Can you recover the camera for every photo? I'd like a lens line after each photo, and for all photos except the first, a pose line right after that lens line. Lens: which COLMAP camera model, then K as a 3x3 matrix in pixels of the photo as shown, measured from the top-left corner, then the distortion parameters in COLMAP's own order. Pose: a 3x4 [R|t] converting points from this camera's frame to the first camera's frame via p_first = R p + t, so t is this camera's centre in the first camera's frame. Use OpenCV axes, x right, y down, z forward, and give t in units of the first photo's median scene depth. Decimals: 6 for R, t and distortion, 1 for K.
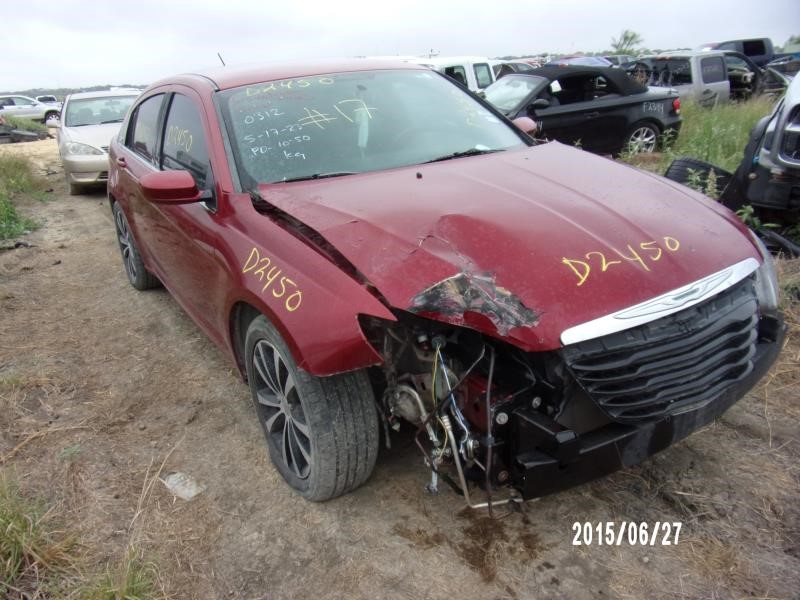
lens RADIAL K [[562.1, 0, 392.9], [0, 562.1, 294.7], [0, 0, 1]] dist [0.002011, -0.003832]
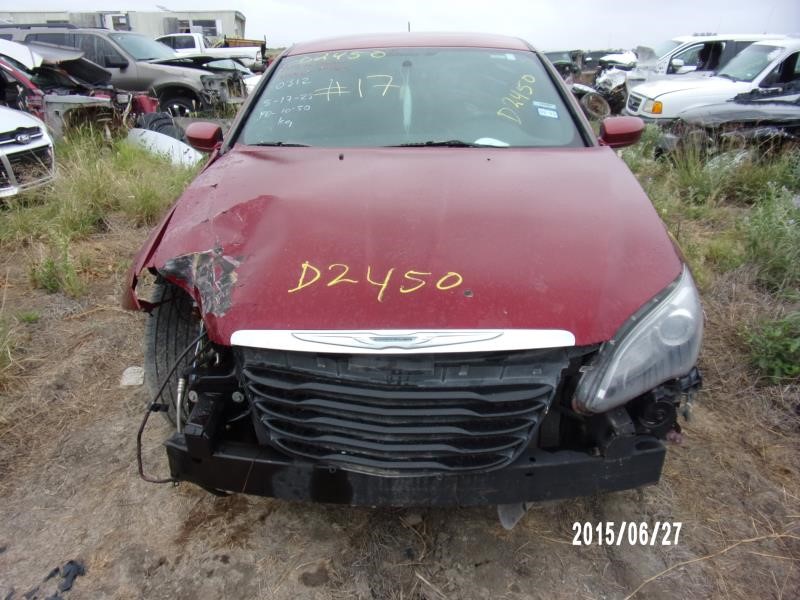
lens RADIAL K [[562.1, 0, 393.8], [0, 562.1, 301.3], [0, 0, 1]] dist [0.002011, -0.003832]
pose [[0.823956, 0.275439, -0.495207, 0.896770], [-0.250245, 0.960950, 0.118118, -0.147311], [0.508404, 0.026599, 0.860708, 0.291392]]
